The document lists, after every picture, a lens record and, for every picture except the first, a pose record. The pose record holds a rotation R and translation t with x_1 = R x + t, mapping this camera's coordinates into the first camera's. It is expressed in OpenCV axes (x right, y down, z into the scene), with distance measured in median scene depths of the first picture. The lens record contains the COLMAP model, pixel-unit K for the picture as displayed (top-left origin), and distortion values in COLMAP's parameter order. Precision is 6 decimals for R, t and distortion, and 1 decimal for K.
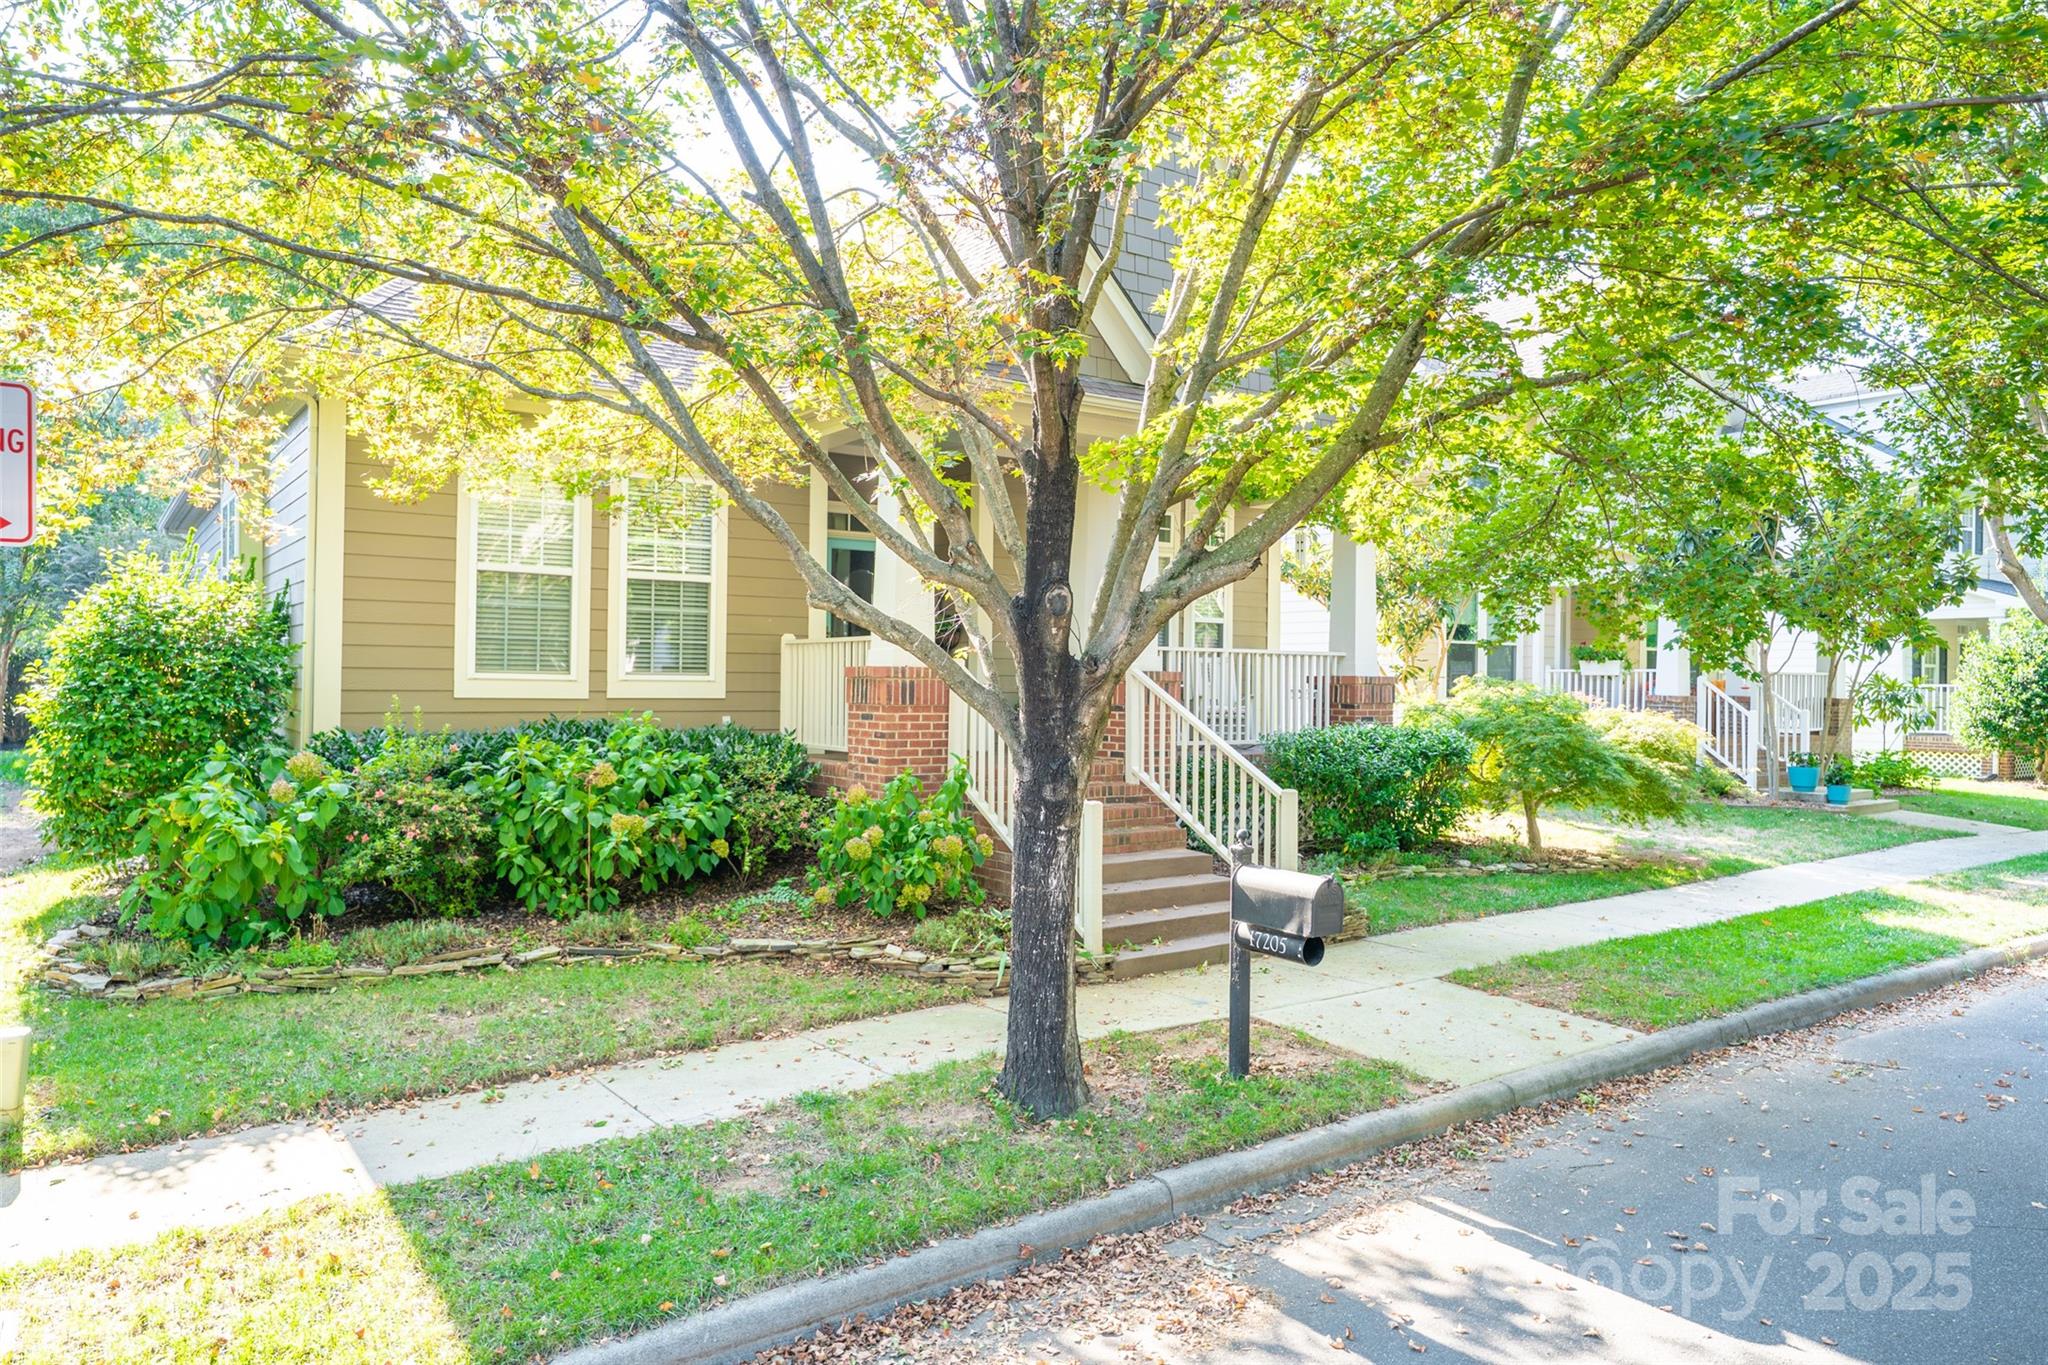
lens RADIAL K [[1387.6, 0, 983.9], [0, 1387.6, 678.2], [0, 0, 1]] dist [0.006662, 0.005526]
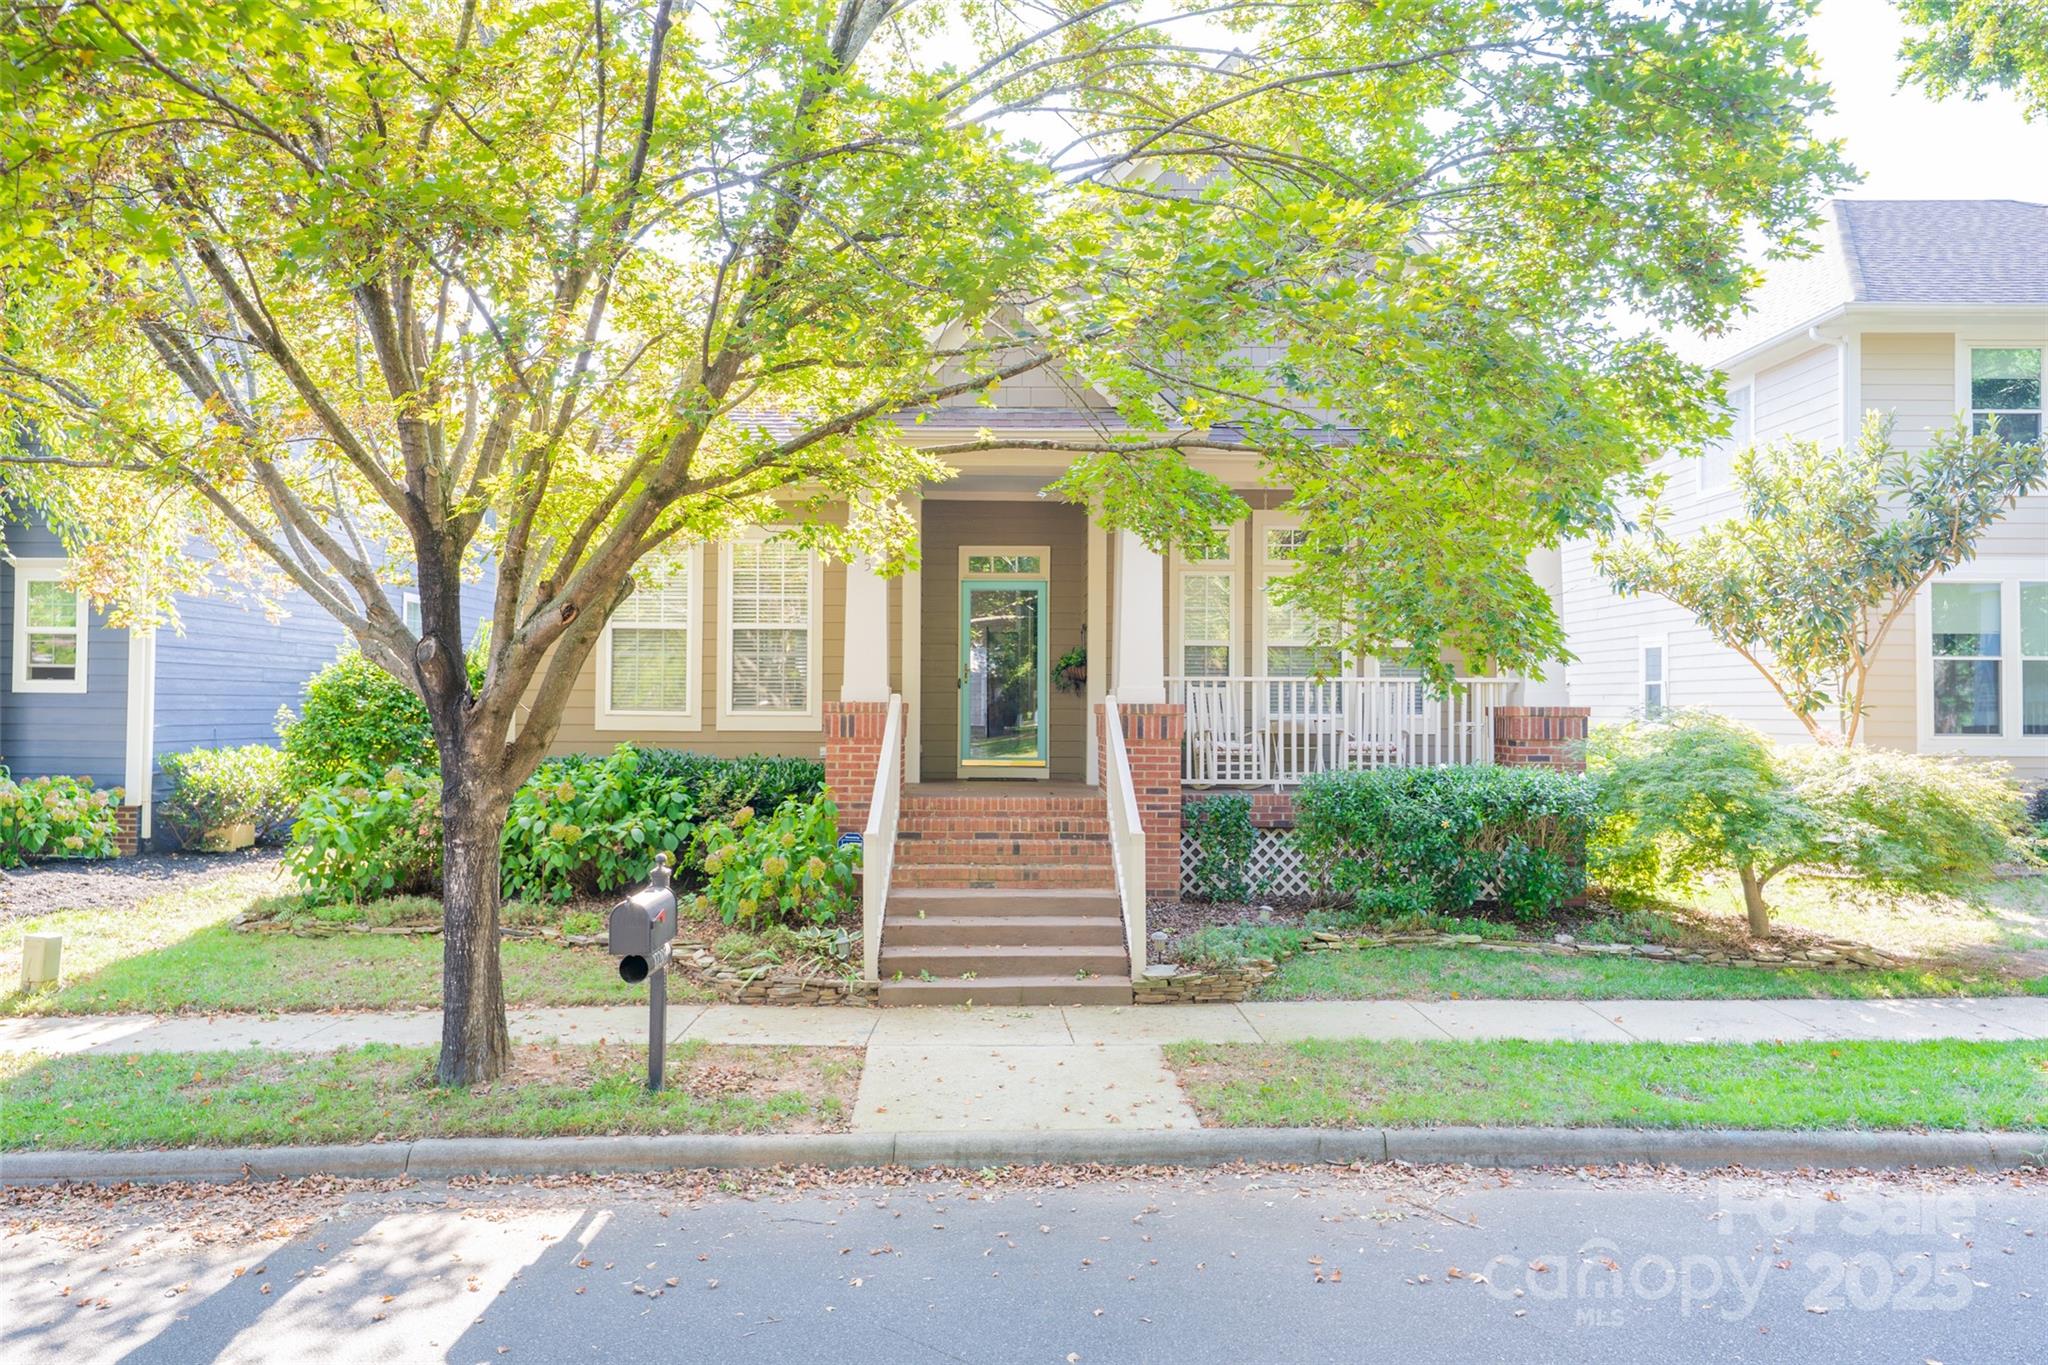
lens RADIAL K [[1387.6, 0, 983.9], [0, 1387.6, 678.2], [0, 0, 1]] dist [0.006662, 0.005526]
pose [[0.813859, -0.018646, -0.580764, 1.209381], [0.005049, 0.999674, -0.025020, 0.001126], [0.581041, 0.017431, 0.813688, 0.323570]]
